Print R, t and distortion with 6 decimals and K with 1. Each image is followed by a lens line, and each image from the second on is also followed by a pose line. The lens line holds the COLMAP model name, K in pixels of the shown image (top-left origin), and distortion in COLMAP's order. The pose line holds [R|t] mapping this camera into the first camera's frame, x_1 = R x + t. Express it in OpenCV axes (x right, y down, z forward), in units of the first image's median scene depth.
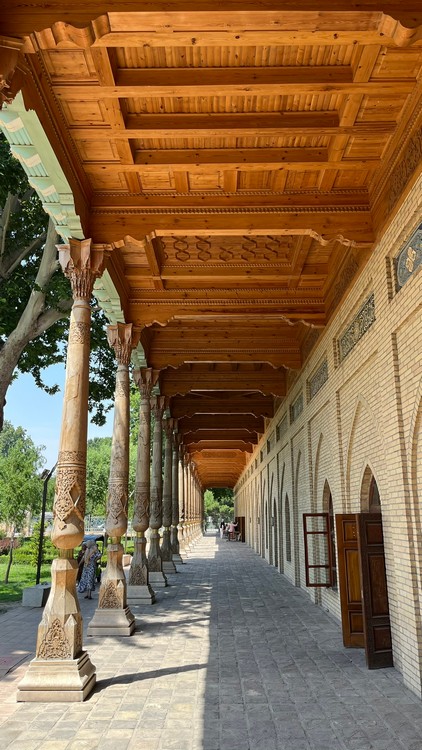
lens RADIAL K [[565.5, 0, 209.7], [0, 565.5, 373.7], [0, 0, 1]] dist [0.043911, -0.054247]
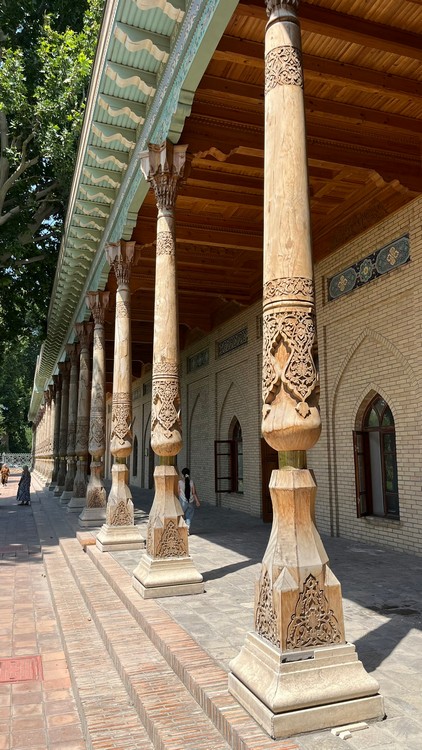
lens RADIAL K [[565.5, 0, 213.1], [0, 565.5, 375.5], [0, 0, 1]] dist [0.043911, -0.054247]
pose [[0.943172, 0.038626, 0.330053, -0.475152], [-0.073910, 0.992727, 0.095031, -0.058099], [-0.323982, -0.114025, 0.939167, -0.404121]]
